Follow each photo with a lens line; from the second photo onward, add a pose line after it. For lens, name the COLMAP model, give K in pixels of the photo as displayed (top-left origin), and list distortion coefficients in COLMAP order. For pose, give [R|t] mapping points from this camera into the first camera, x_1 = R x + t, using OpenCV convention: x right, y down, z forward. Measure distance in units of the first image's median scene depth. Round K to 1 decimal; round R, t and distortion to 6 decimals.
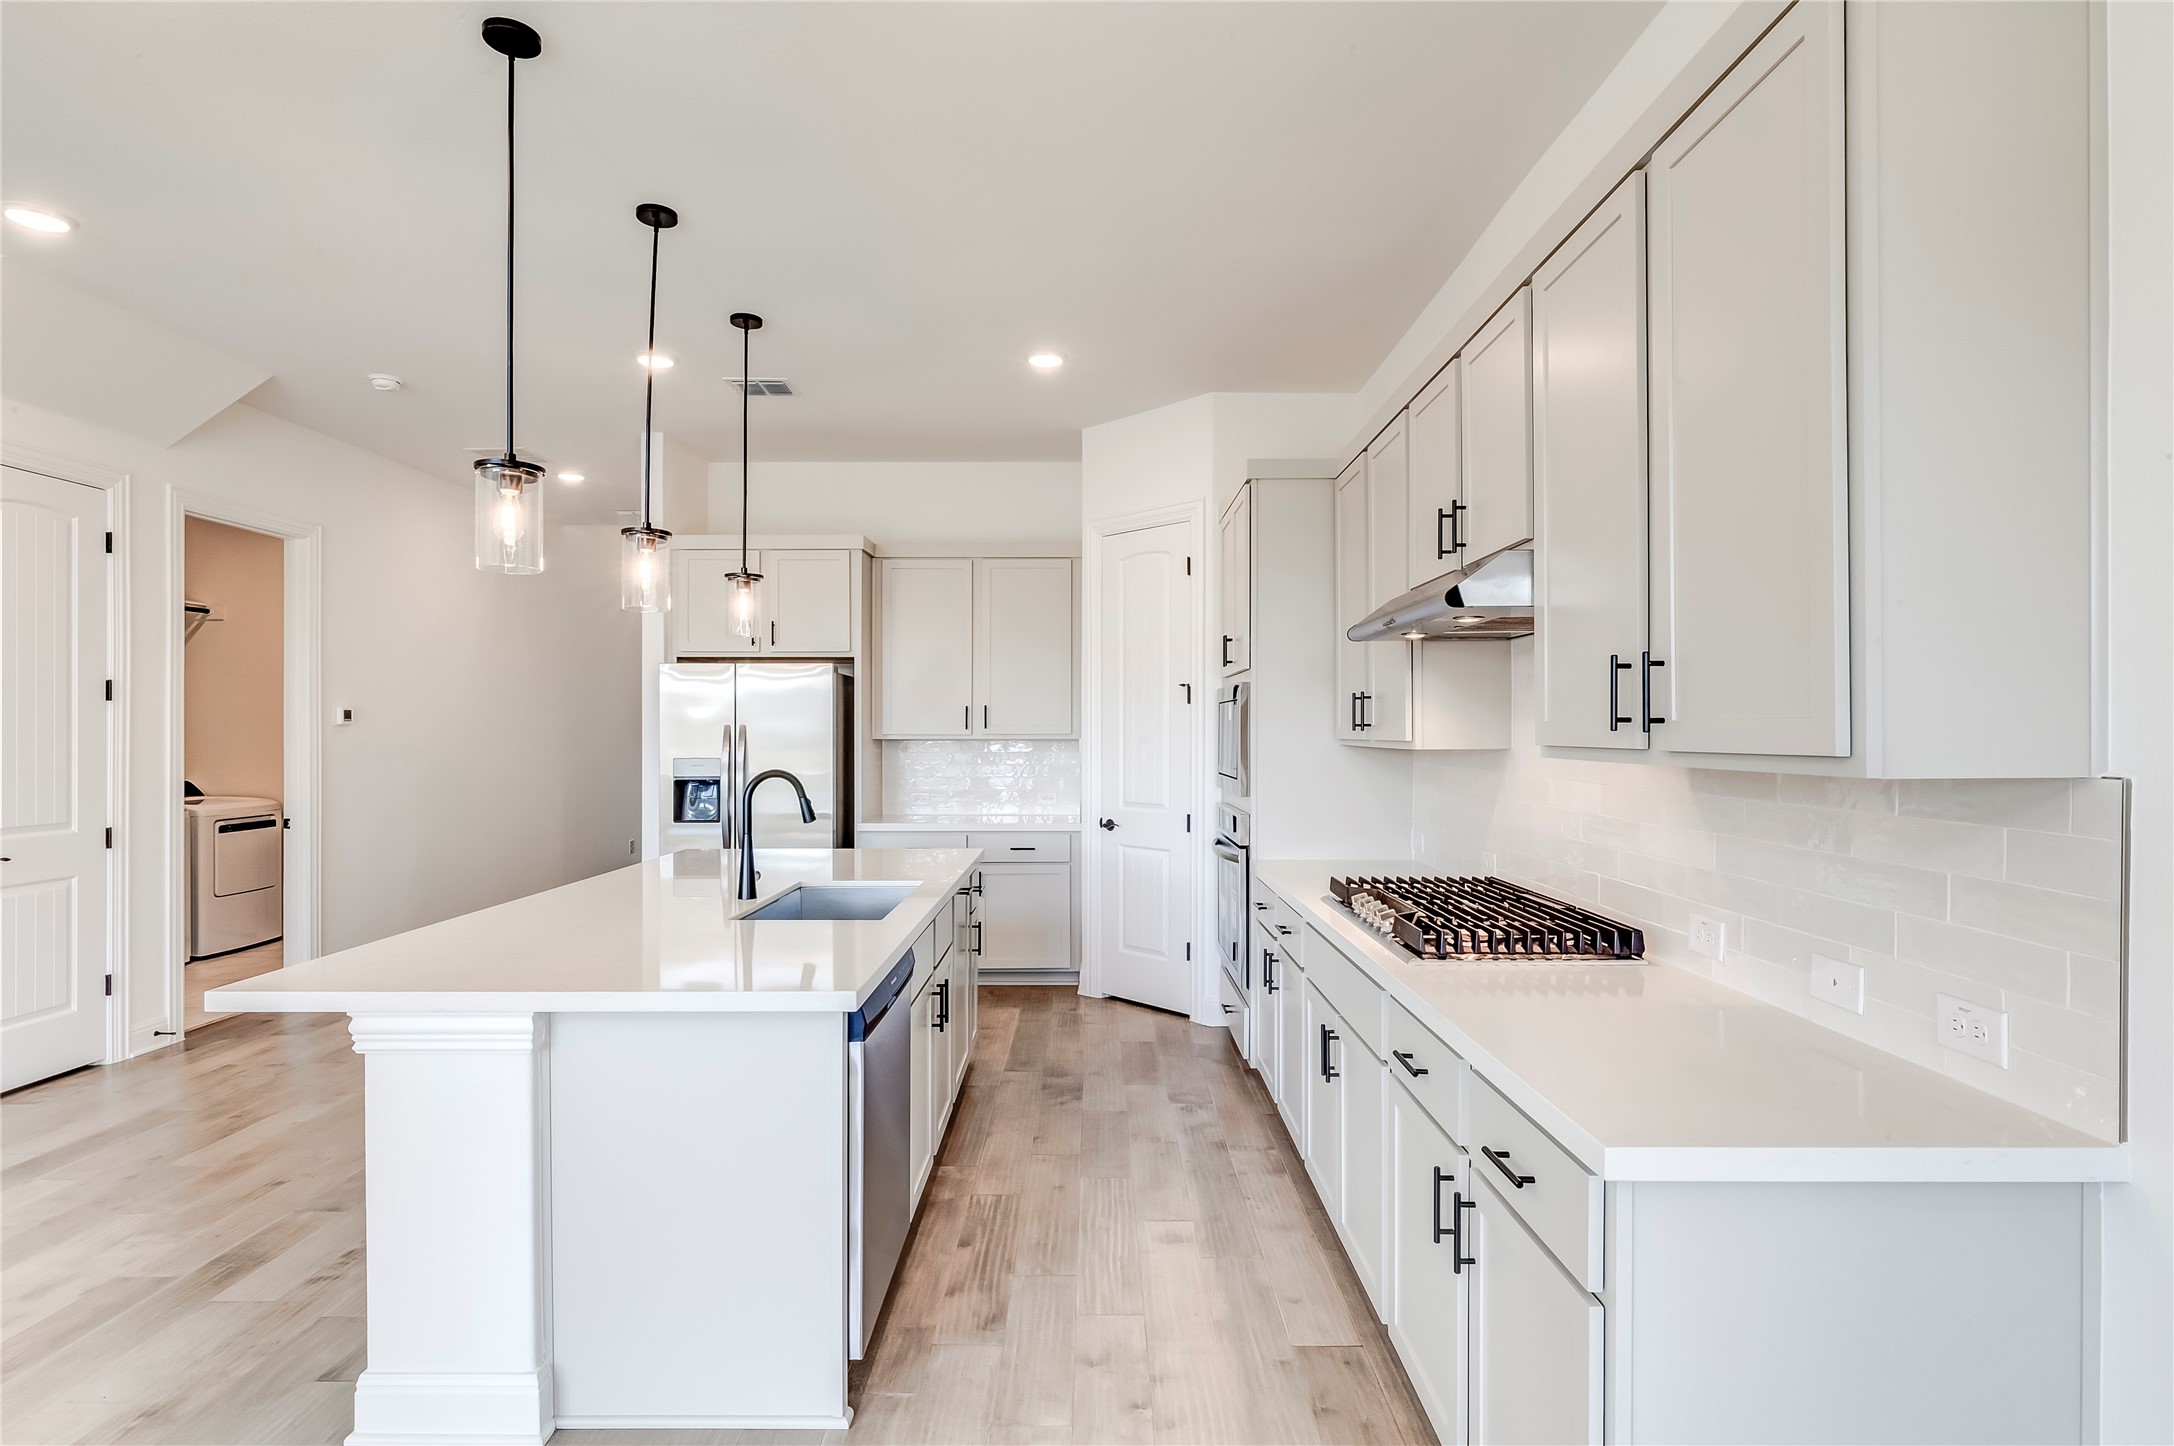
lens RADIAL K [[1070.7, 0, 1090.5], [0, 1070.7, 728.0], [0, 0, 1]] dist [-0.000701, -0.000214]
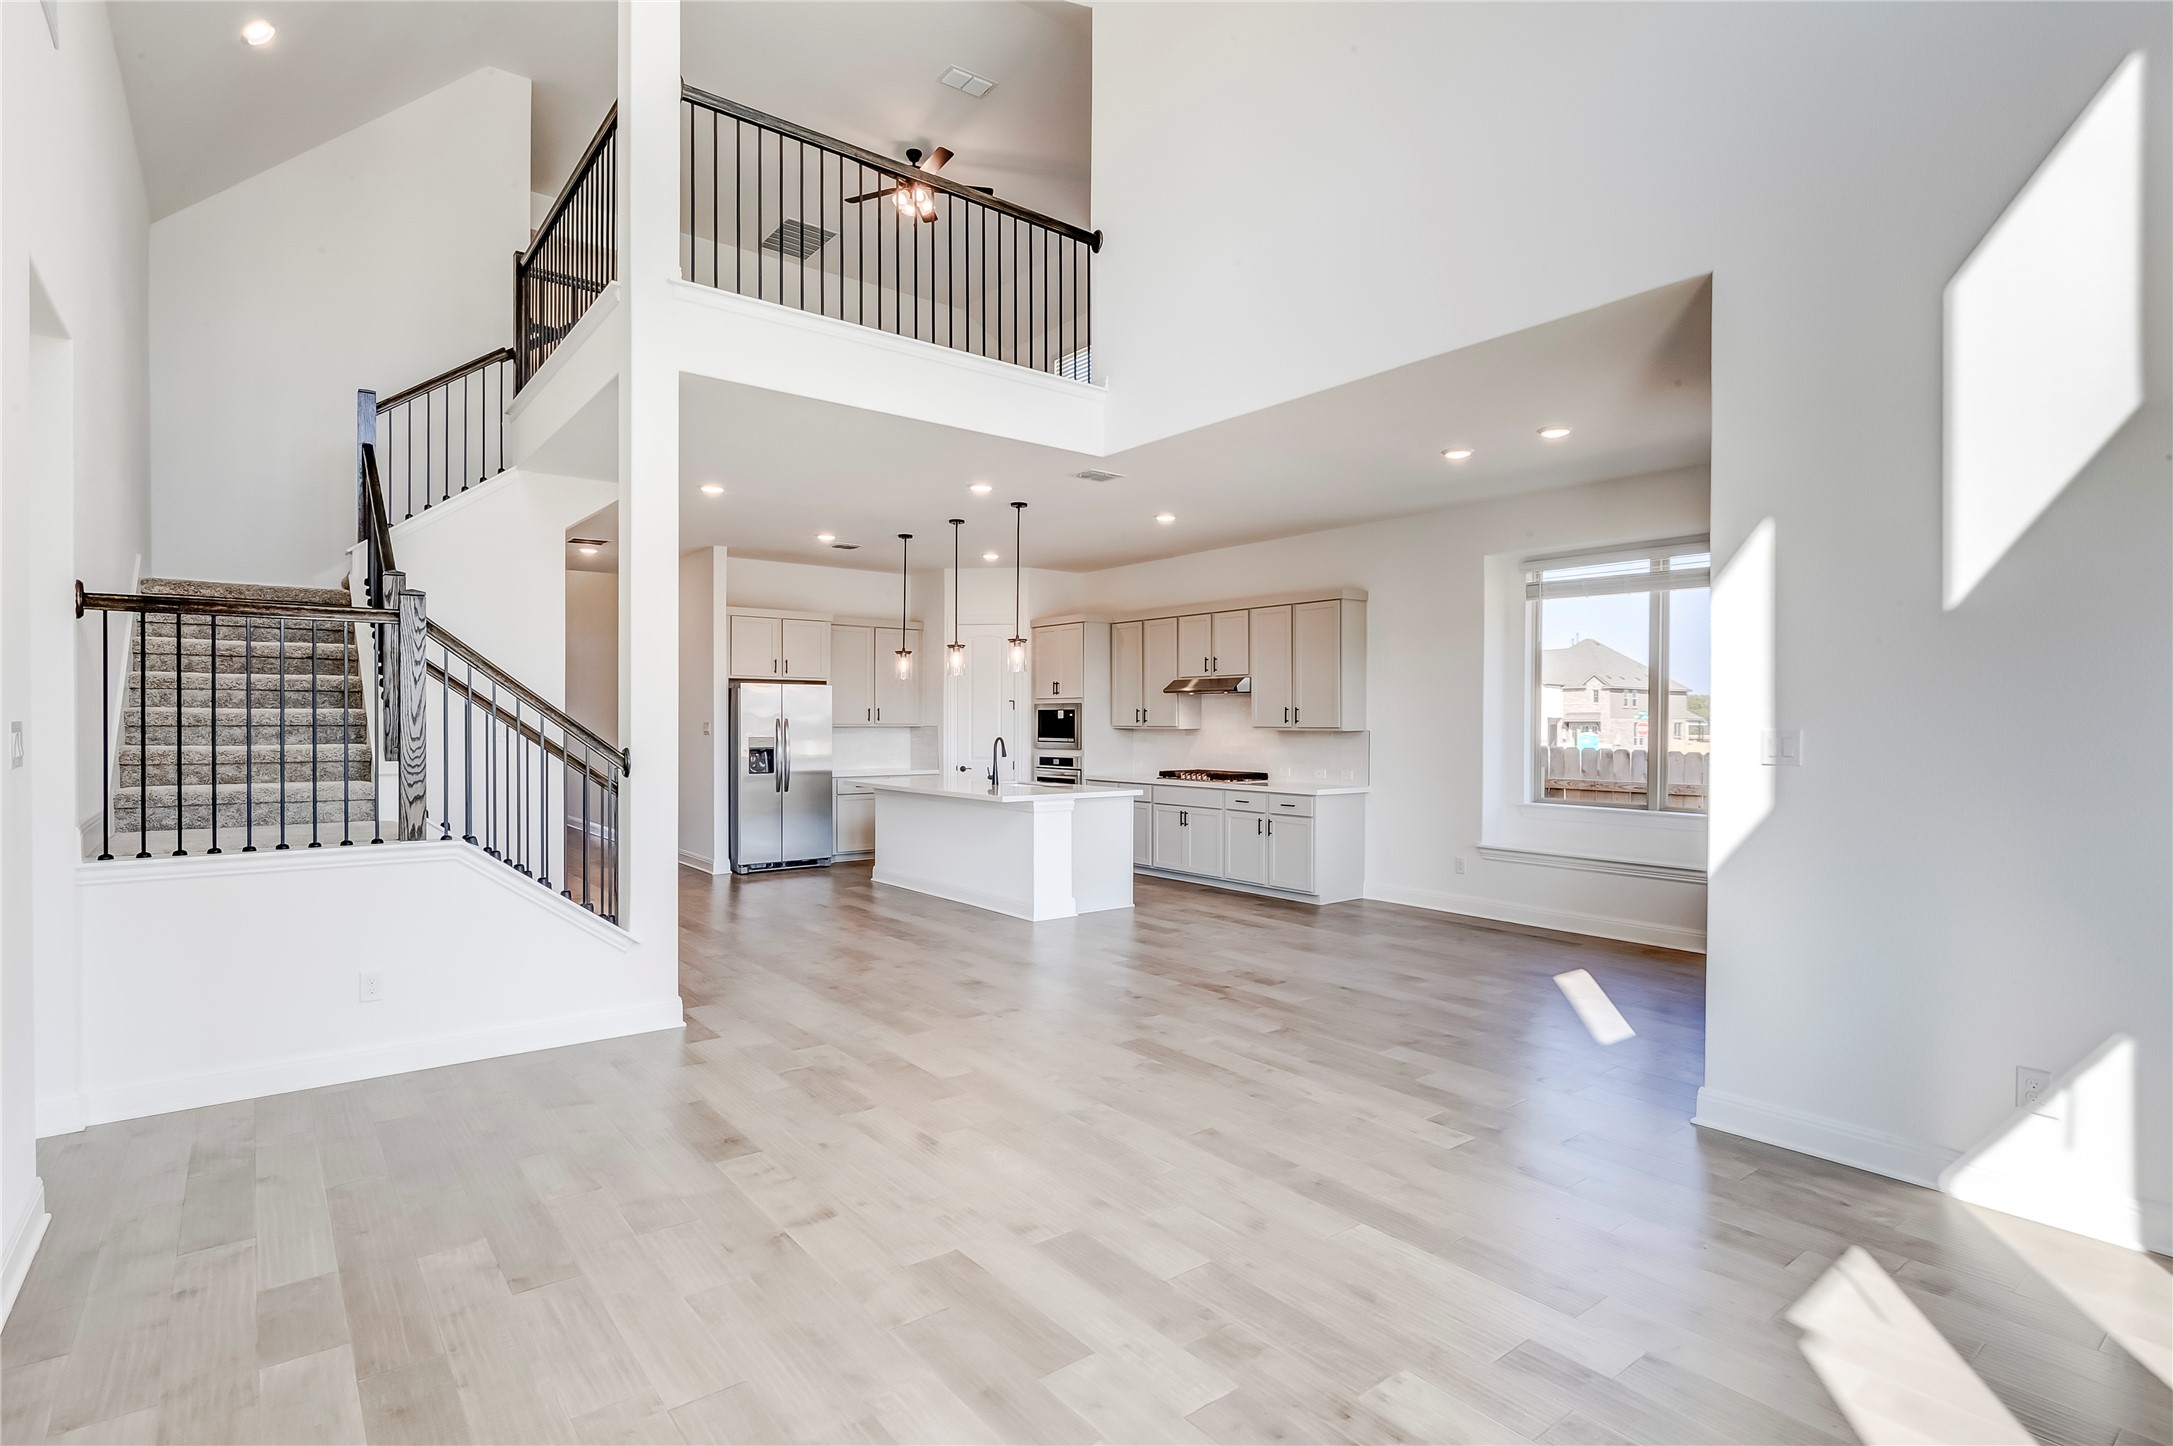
lens RADIAL K [[1070.2, 0, 1090.0], [0, 1070.2, 728.0], [0, 0, 1]] dist [-0.000701, -0.000214]
pose [[0.785902, 0.000039, 0.618352, -1.374789], [-0.004558, 0.999973, 0.005730, 0.000877], [-0.618335, -0.007321, 0.785881, -0.960350]]
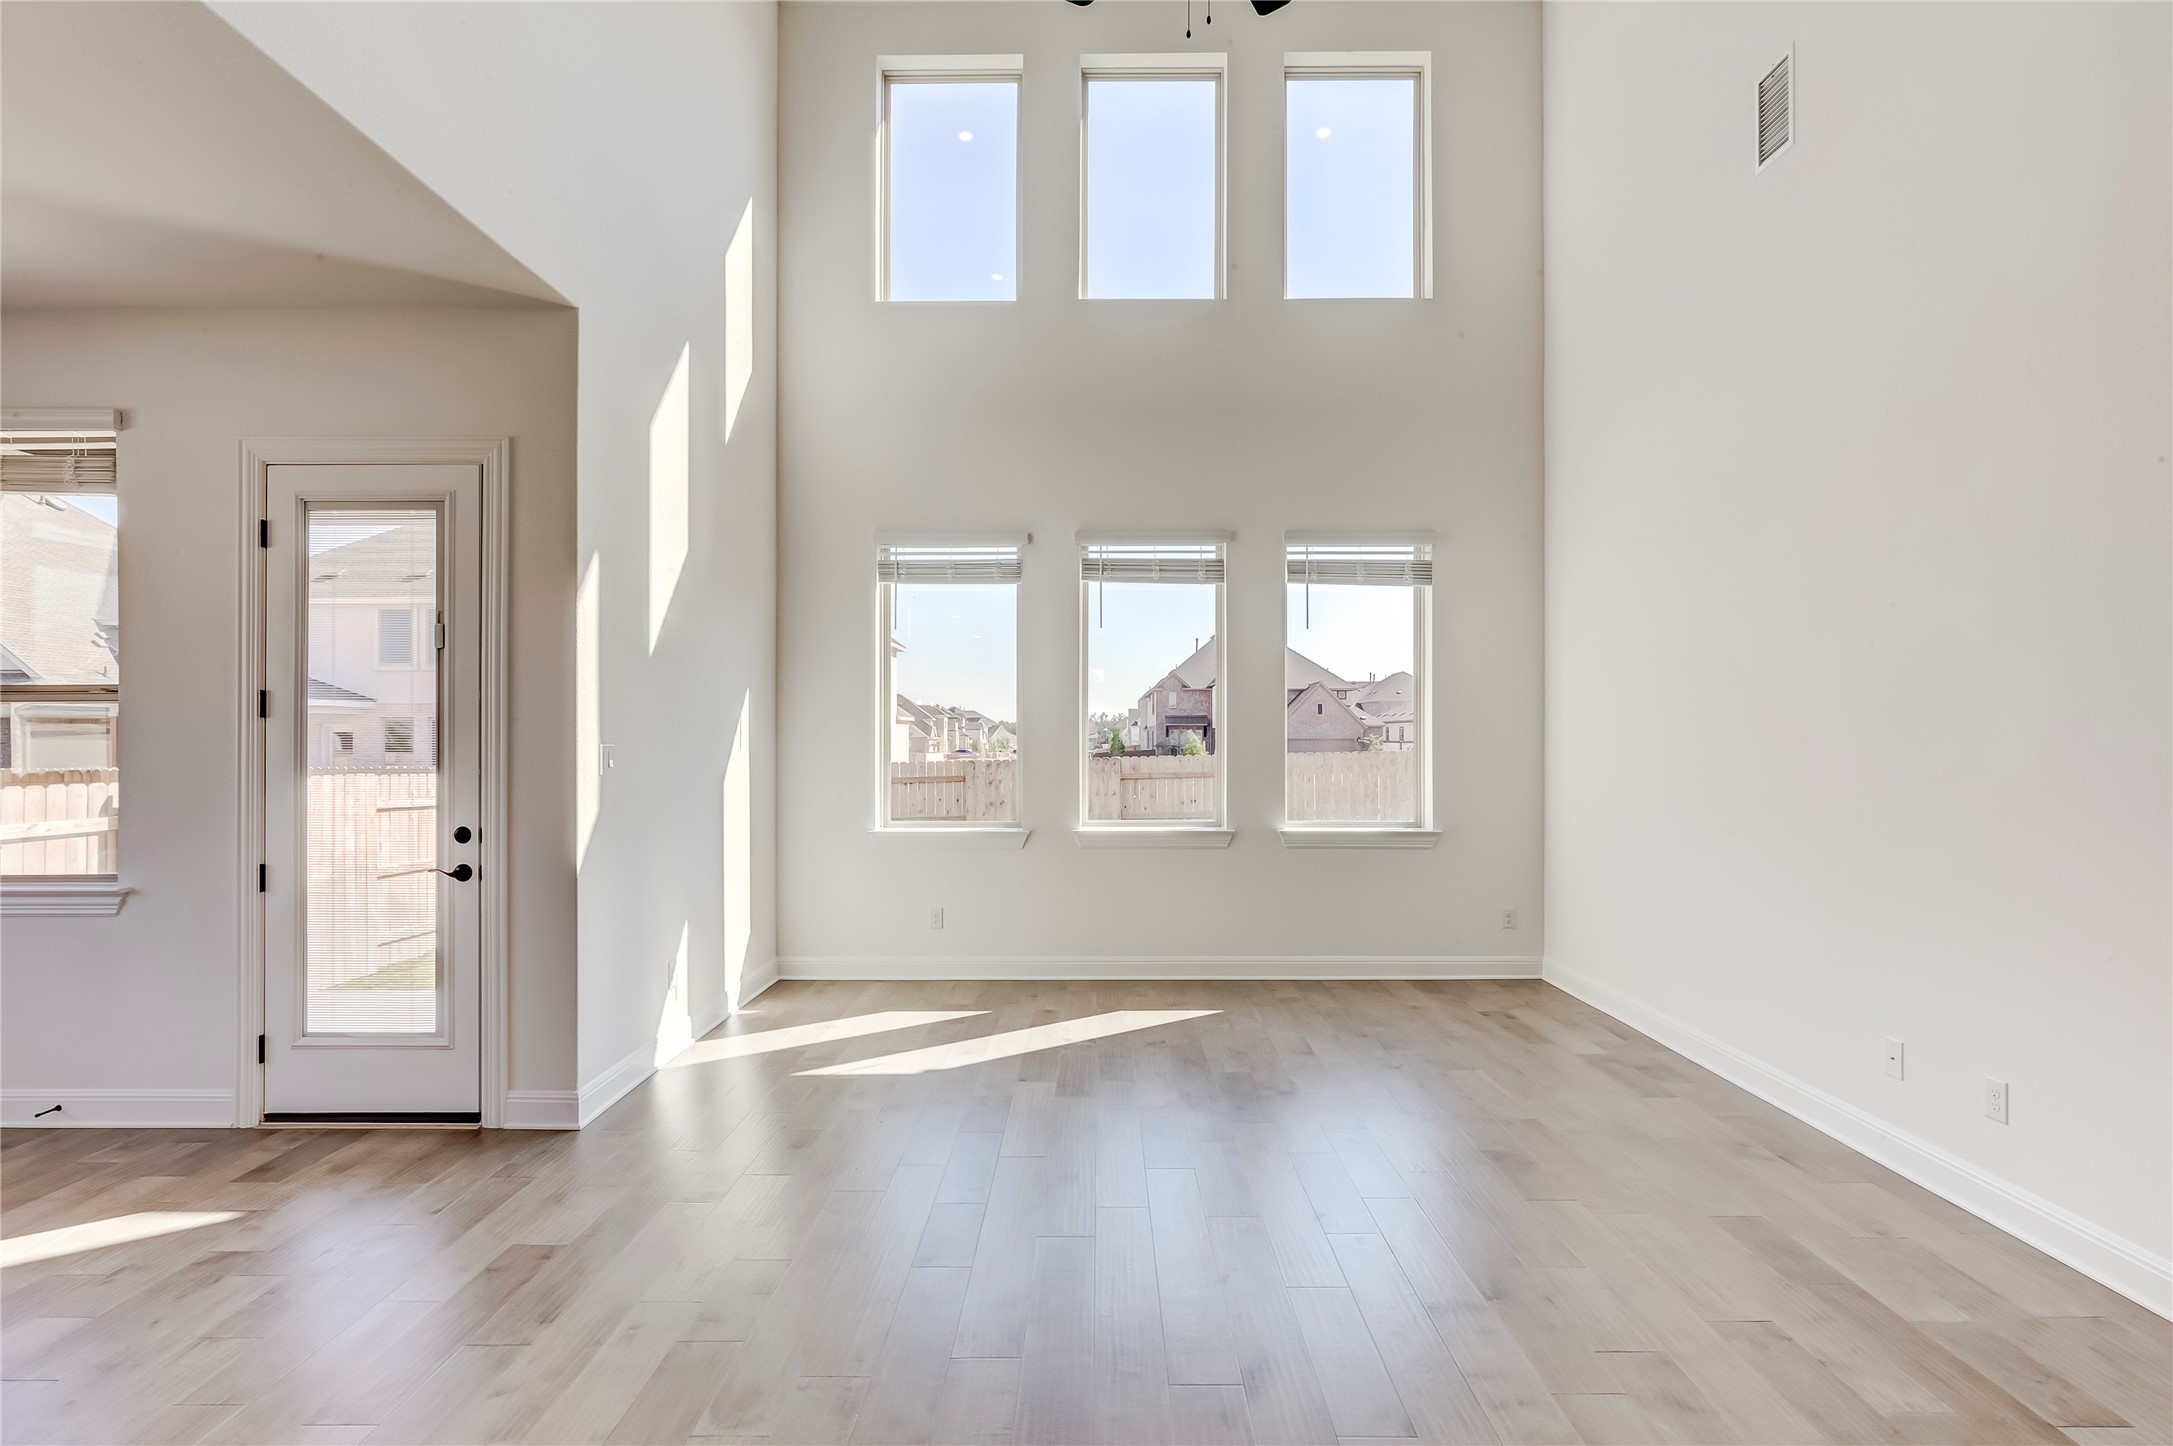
lens RADIAL K [[1070.2, 0, 1090.0], [0, 1070.2, 728.0], [0, 0, 1]] dist [-0.000701, -0.000214]
pose [[-0.999960, 0.004172, 0.007854, -0.869876], [0.004104, 0.999954, -0.008648, -0.000972], [-0.007889, -0.008615, -0.999932, 0.349961]]
